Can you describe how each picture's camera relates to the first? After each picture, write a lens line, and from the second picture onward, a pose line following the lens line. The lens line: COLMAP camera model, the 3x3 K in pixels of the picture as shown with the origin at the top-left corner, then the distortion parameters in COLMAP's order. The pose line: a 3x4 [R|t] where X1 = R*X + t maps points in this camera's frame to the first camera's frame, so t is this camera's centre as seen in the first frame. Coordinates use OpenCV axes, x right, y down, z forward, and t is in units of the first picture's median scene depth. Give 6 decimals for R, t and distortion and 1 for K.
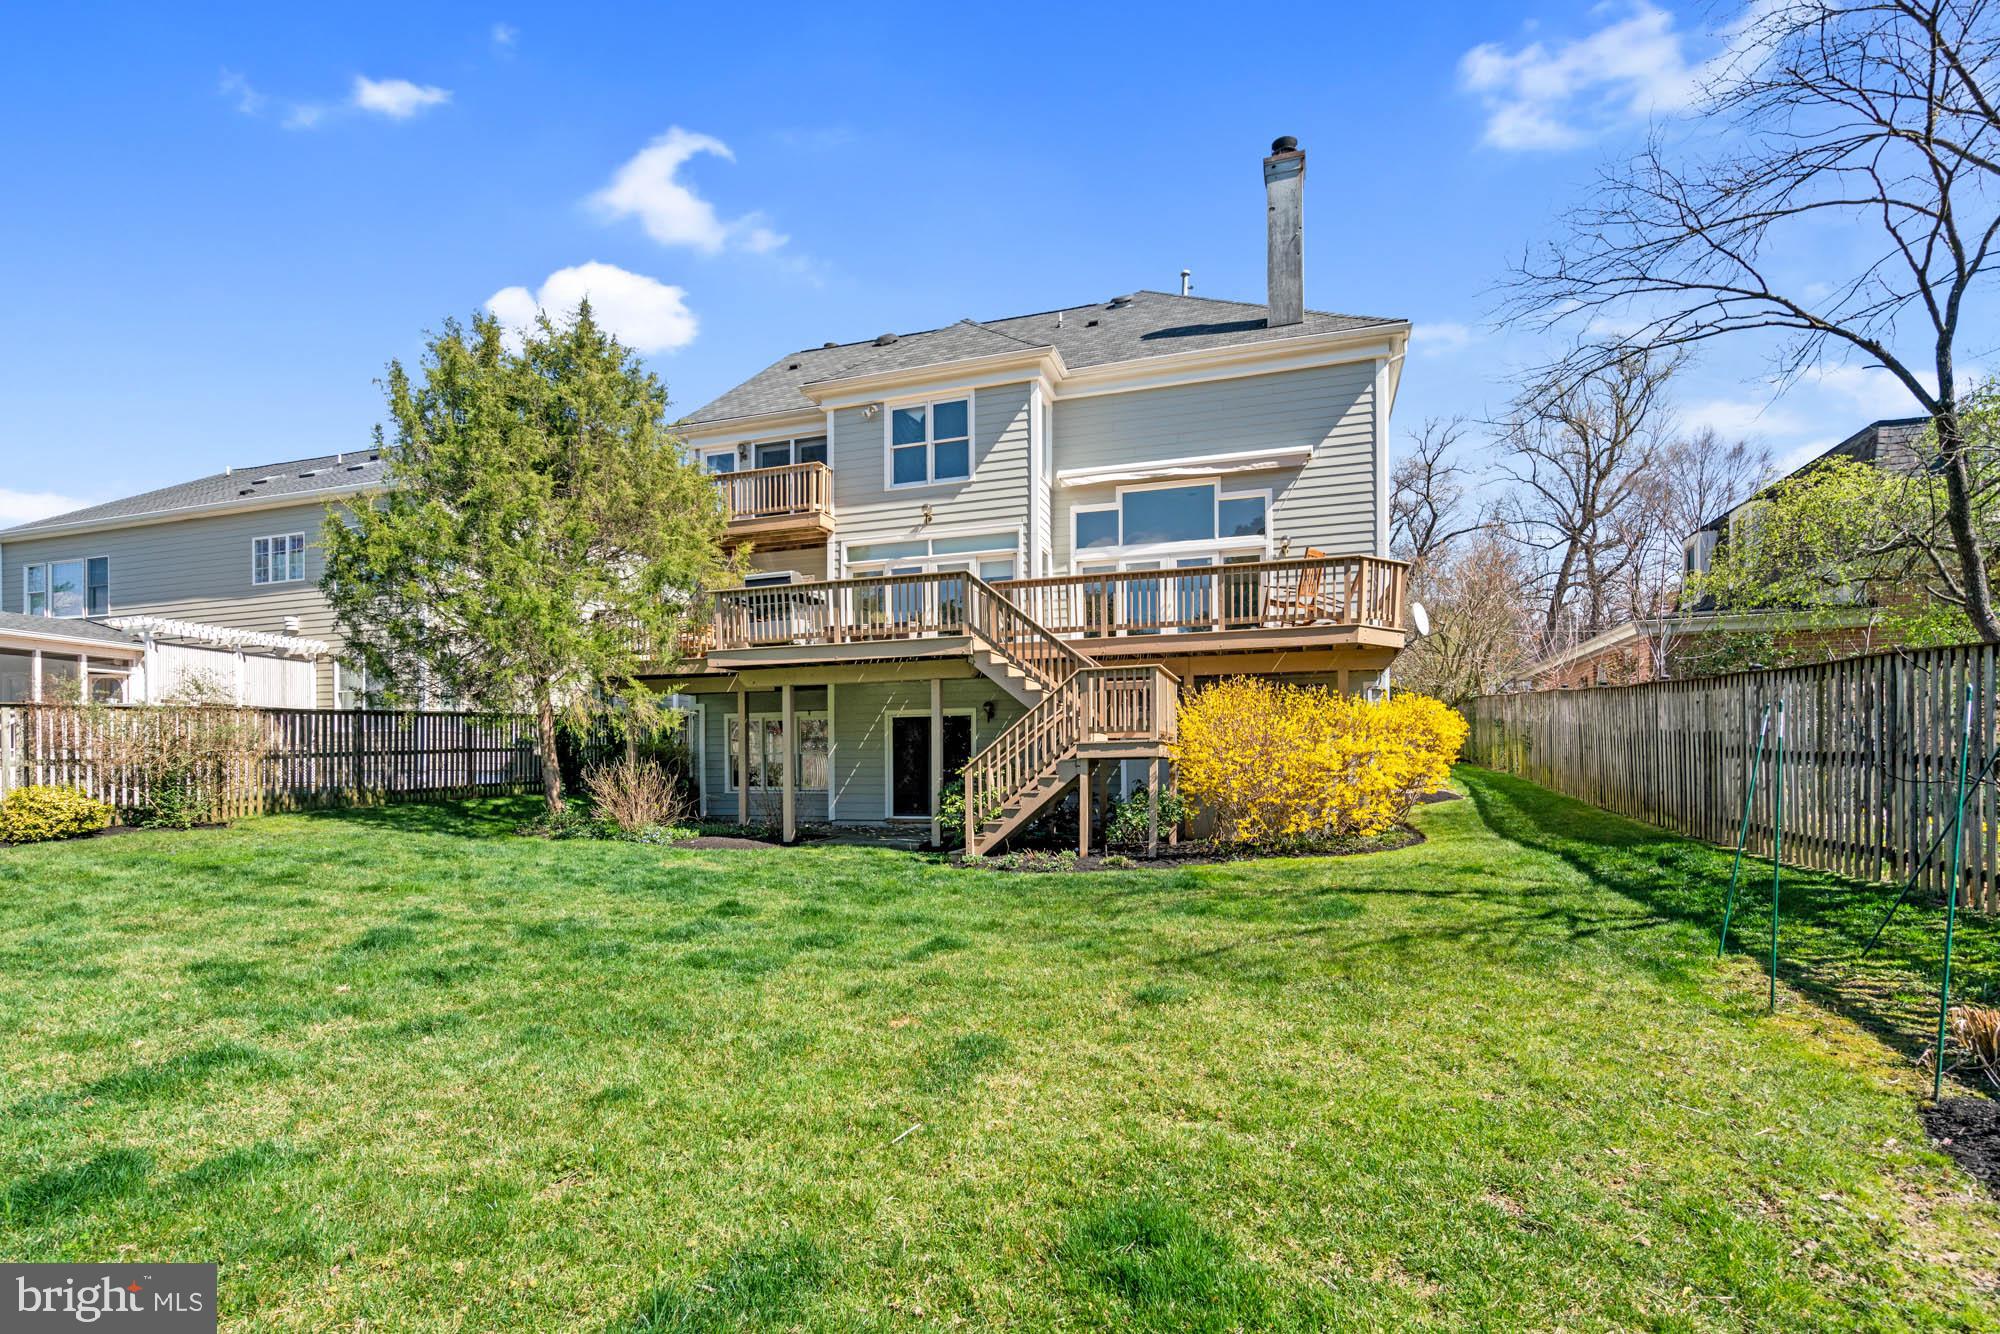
lens RADIAL K [[896.8, 0, 992.3], [0, 896.8, 786.6], [0, 0, 1]] dist [-0.001304, 0.000426]
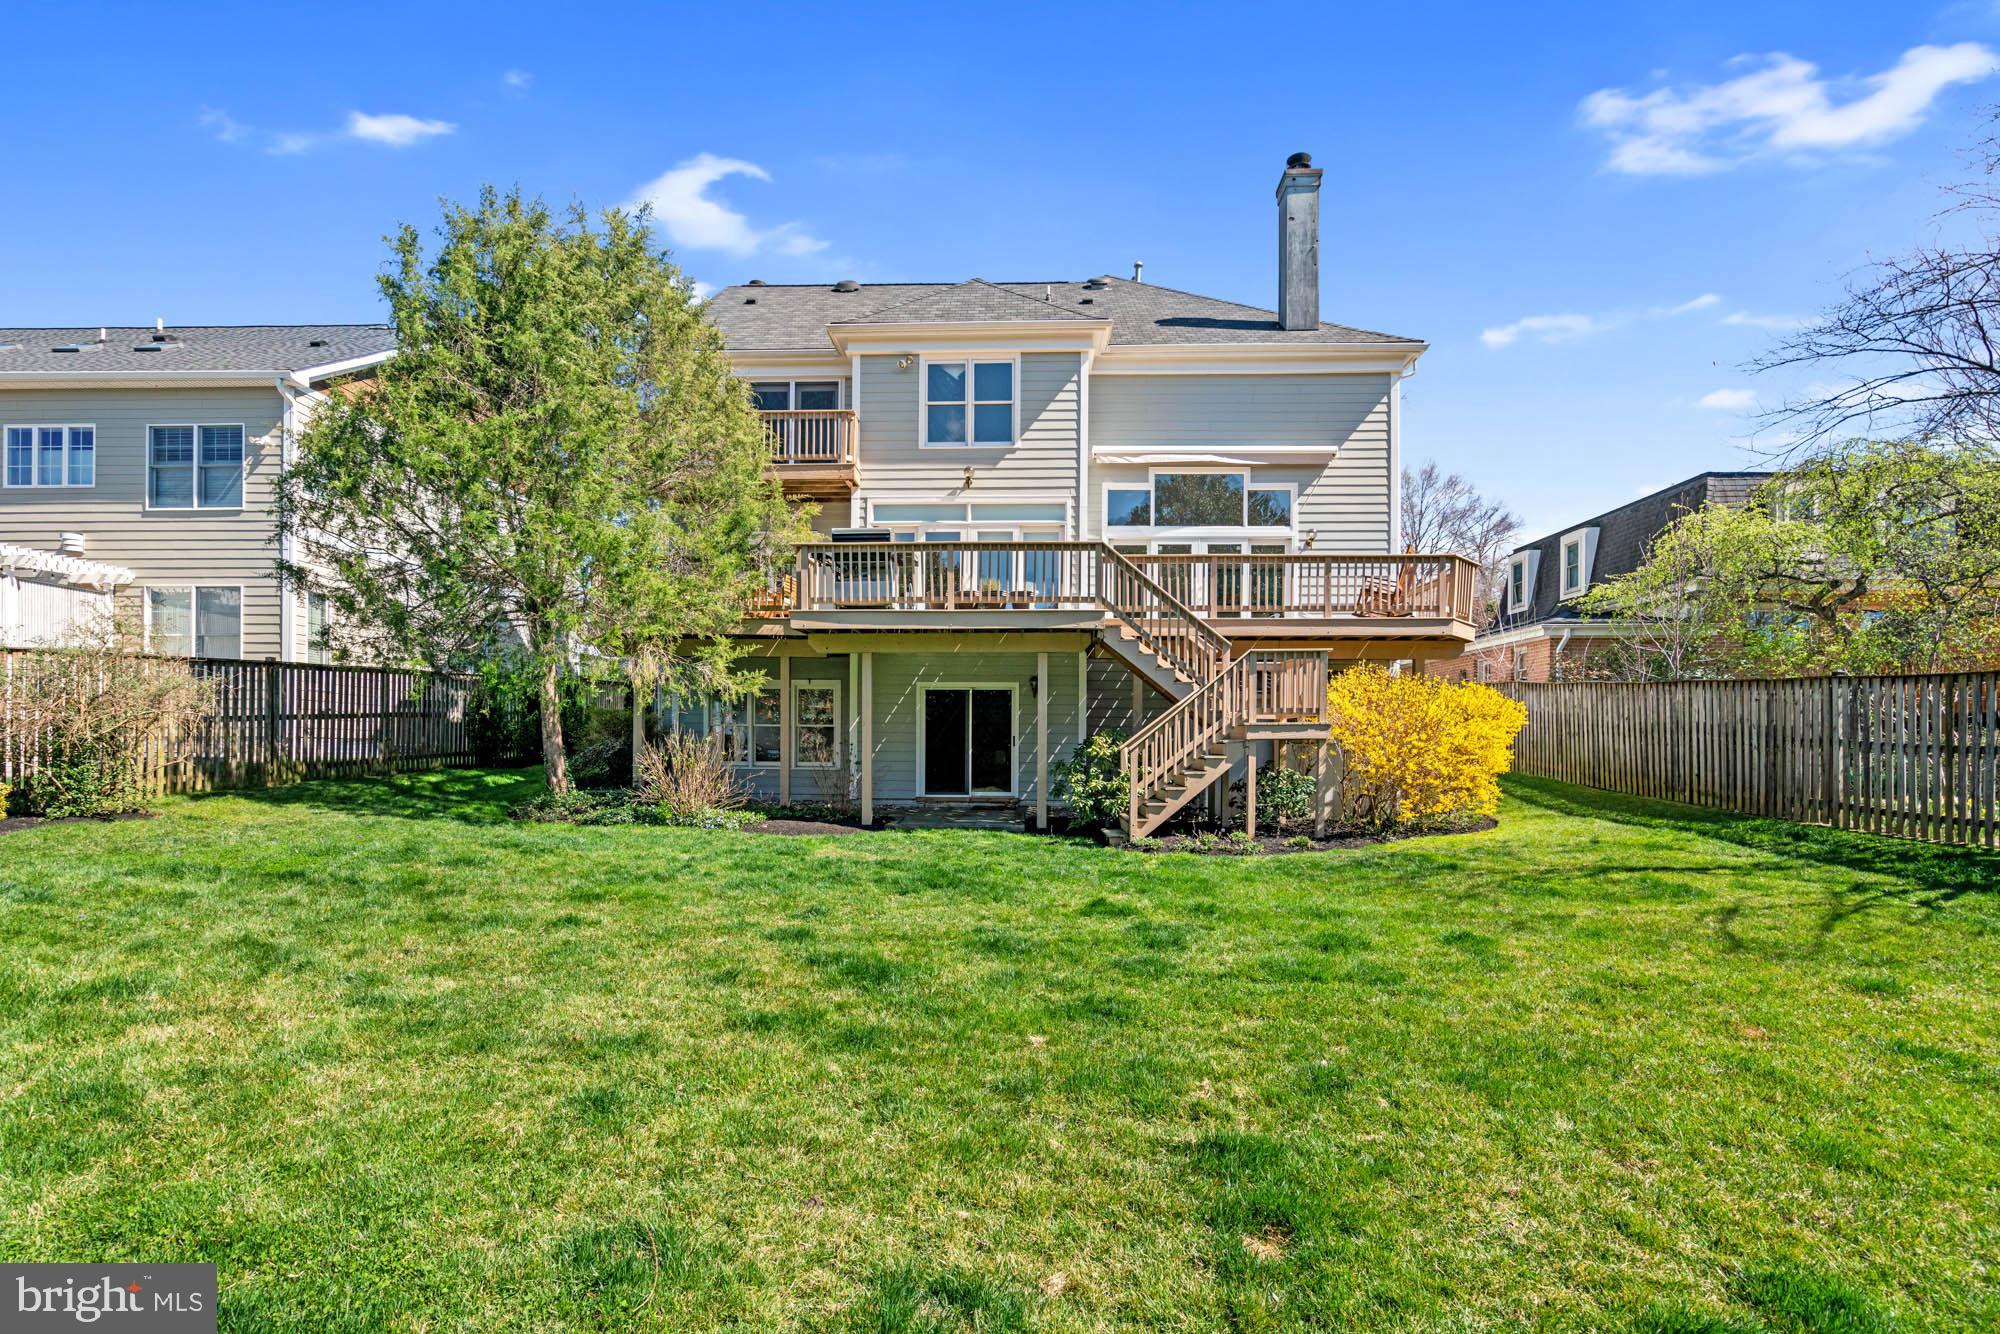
lens RADIAL K [[892.3, 0, 996.9], [0, 892.3, 754.2], [0, 0, 1]] dist [-0.001465, 0.000343]
pose [[0.964371, 0.008711, 0.264409, -0.297011], [-0.007601, 0.999957, -0.005222, -0.005310], [-0.264443, 0.003026, 0.964397, 0.080164]]
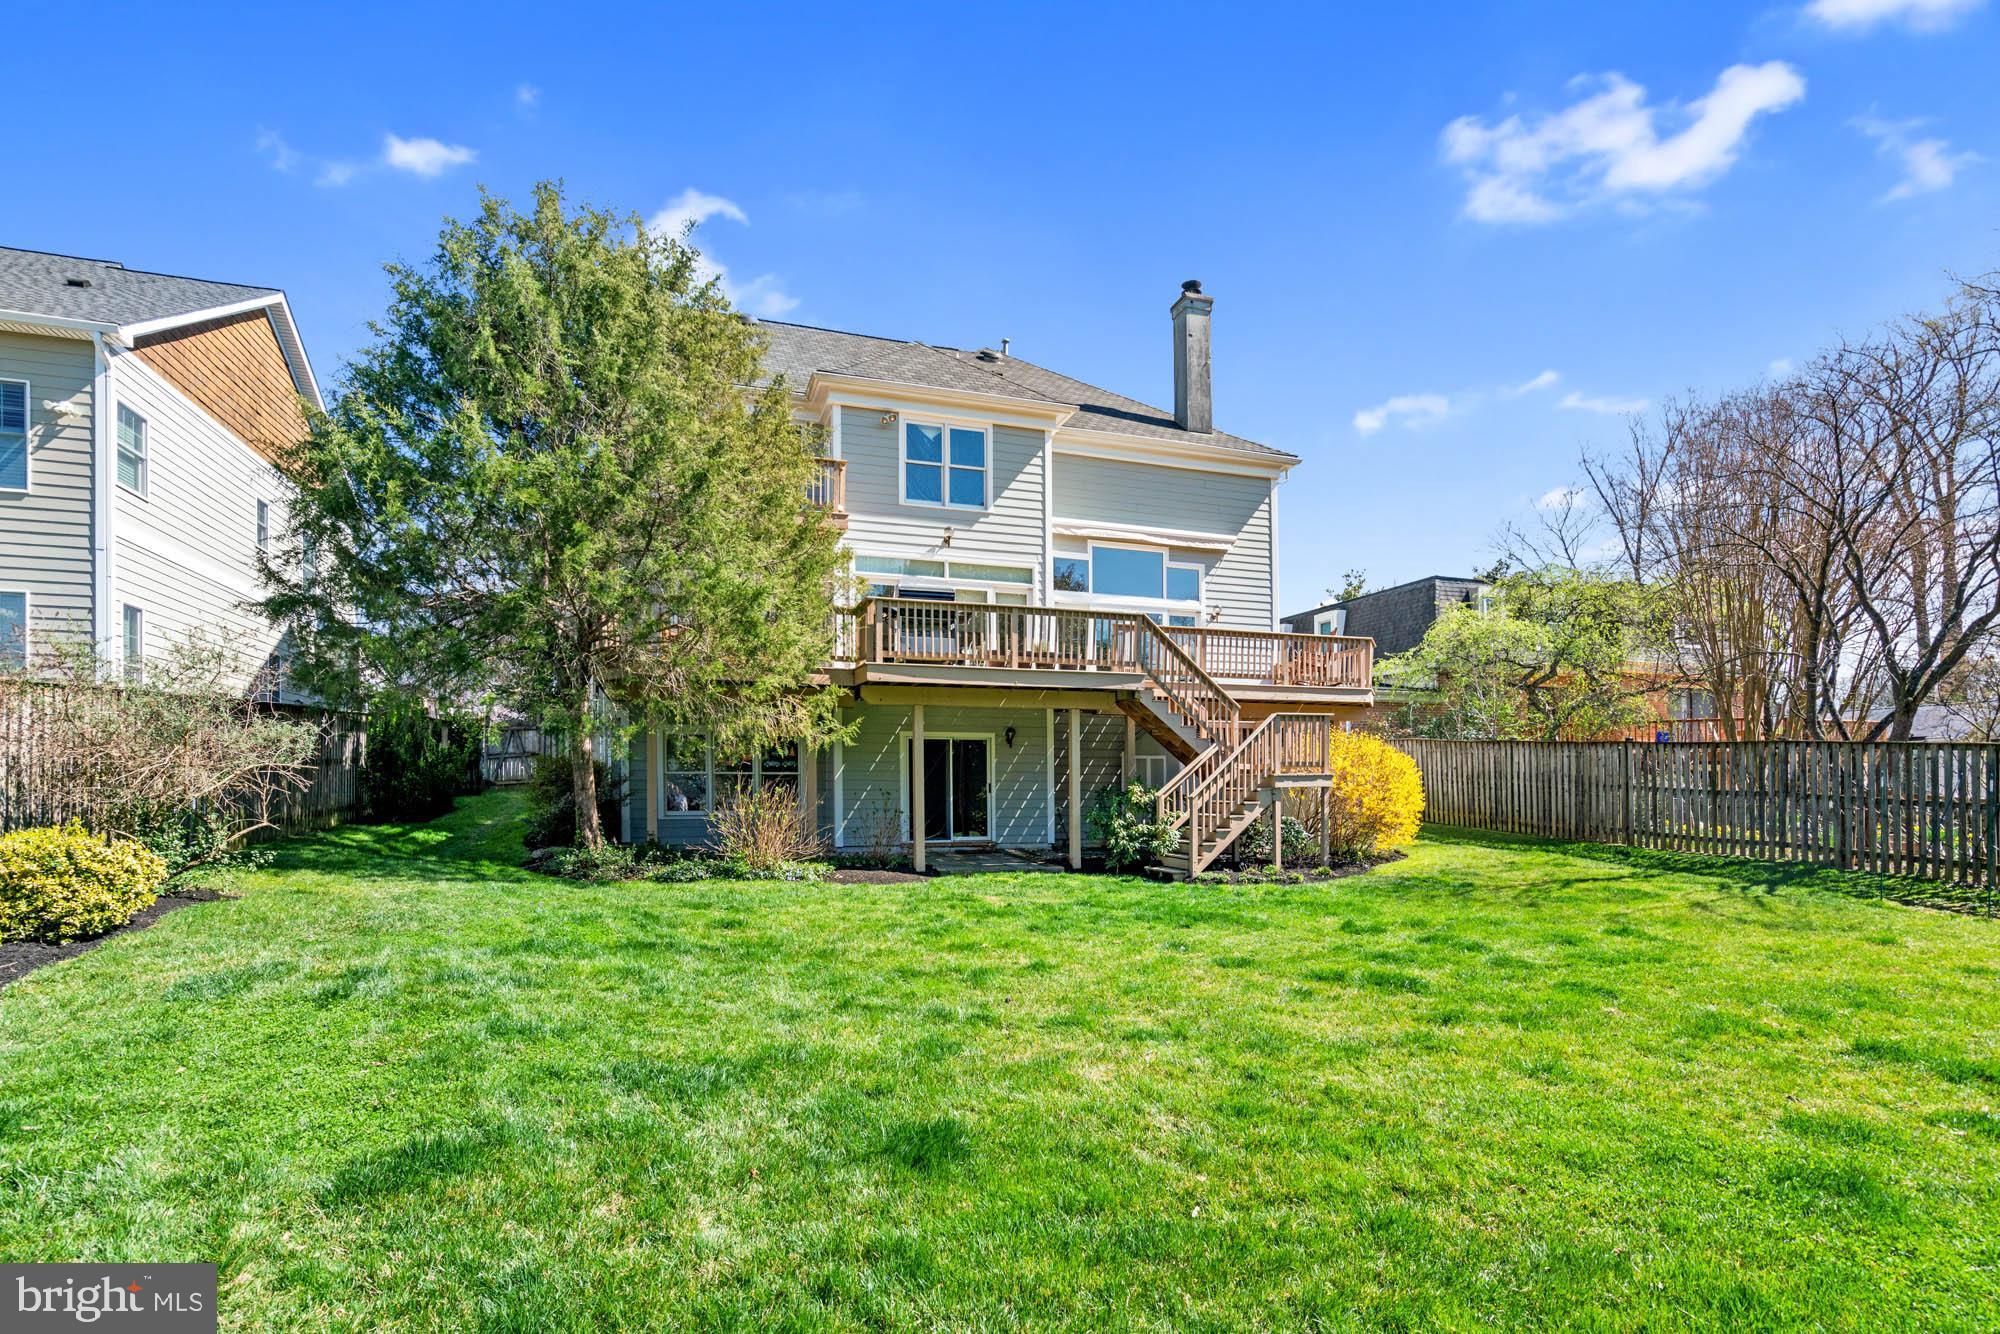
lens RADIAL K [[896.8, 0, 992.3], [0, 896.8, 786.6], [0, 0, 1]] dist [-0.001304, 0.000426]
pose [[0.817442, 0.004816, 0.575990, -0.616599], [0.003726, 0.999900, -0.013649, -0.012333], [-0.575998, 0.013303, 0.817343, 0.163236]]
